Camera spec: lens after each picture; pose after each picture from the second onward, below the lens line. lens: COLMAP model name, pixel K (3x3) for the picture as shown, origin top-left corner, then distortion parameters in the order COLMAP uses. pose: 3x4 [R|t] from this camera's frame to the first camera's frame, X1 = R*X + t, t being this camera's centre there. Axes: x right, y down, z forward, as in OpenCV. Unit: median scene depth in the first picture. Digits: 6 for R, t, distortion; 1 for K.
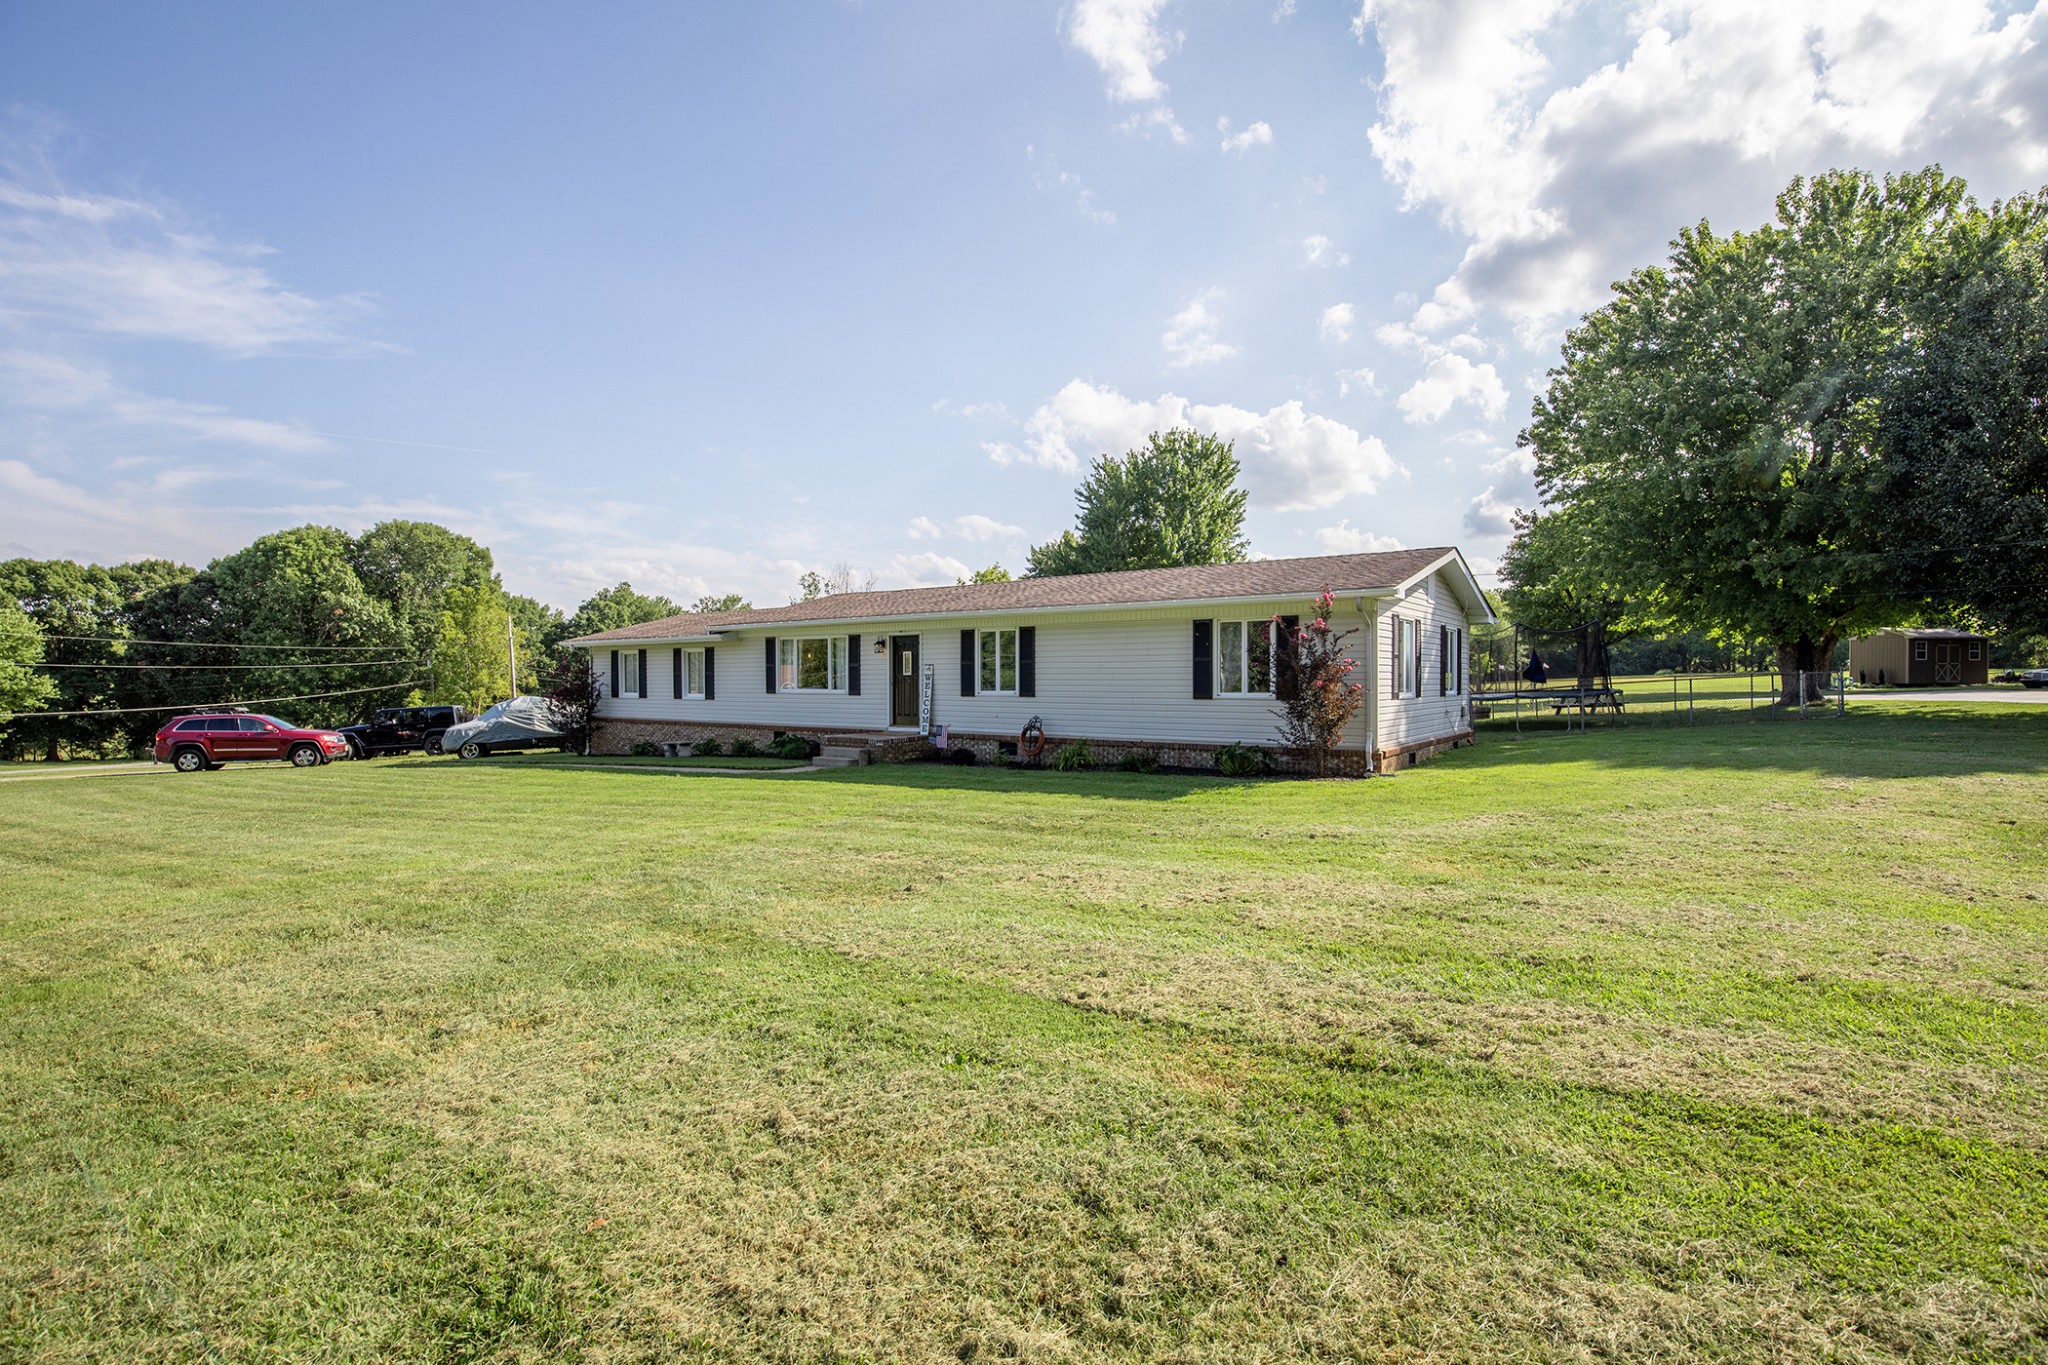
lens RADIAL K [[997.8, 0, 1026.4], [0, 997.8, 684.0], [0, 0, 1]] dist [-0.018619, 0.000000]
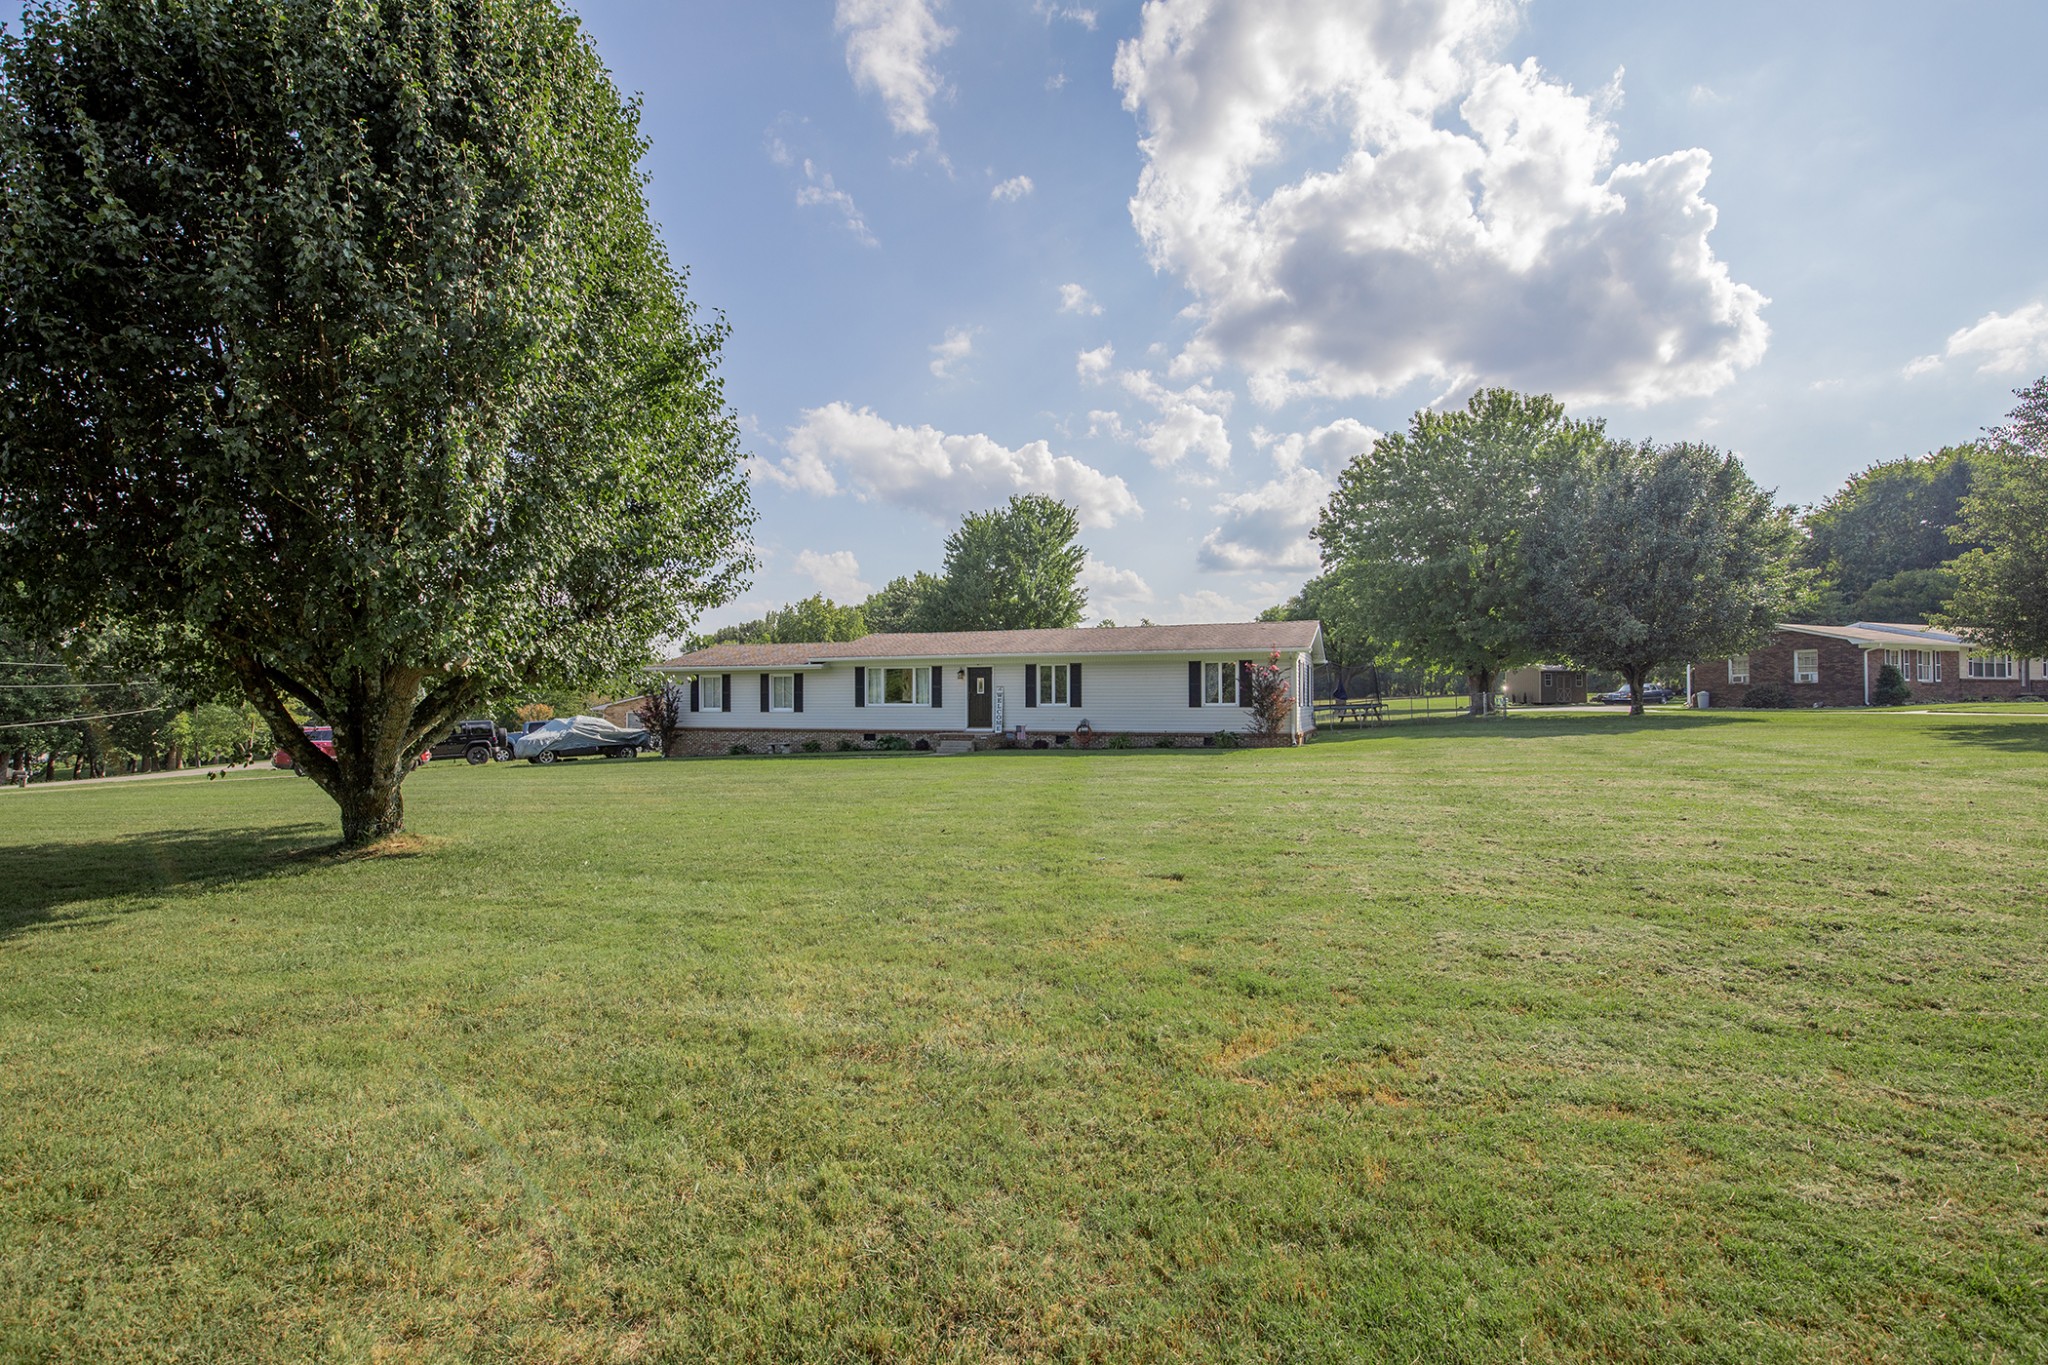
lens RADIAL K [[1111.6, 0, 1024.0], [0, 1111.6, 682.5], [0, 0, 1]] dist [-0.008243, -0.001502]
pose [[0.958318, 0.006622, 0.285628, -0.472376], [0.001007, 0.999647, -0.026553, 0.016548], [-0.285703, 0.025734, 0.957972, -0.550502]]
